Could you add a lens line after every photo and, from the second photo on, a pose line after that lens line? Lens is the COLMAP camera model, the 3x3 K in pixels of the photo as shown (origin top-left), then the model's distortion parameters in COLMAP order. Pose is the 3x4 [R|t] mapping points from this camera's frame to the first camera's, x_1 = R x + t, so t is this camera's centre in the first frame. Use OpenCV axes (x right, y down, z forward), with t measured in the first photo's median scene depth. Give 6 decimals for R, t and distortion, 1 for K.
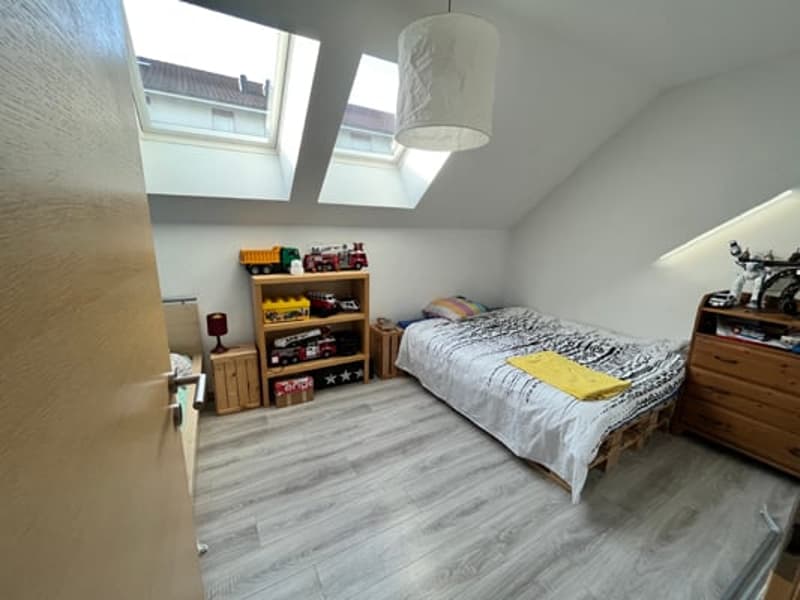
lens RADIAL K [[327.8, 0, 399.6], [0, 327.8, 299.5], [0, 0, 1]] dist [0.003542, 0.000226]
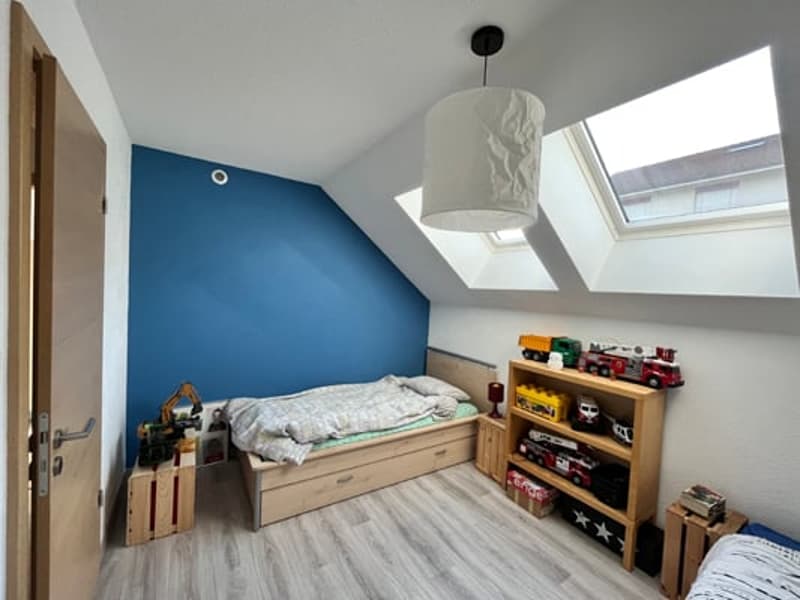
lens RADIAL K [[327.8, 0, 400.5], [0, 327.8, 302.9], [0, 0, 1]] dist [0.003542, 0.000226]
pose [[0.059716, 0.019637, -0.998022, 0.547777], [-0.258738, 0.965941, 0.003525, -0.138925], [0.964100, 0.258016, 0.062763, 0.469030]]
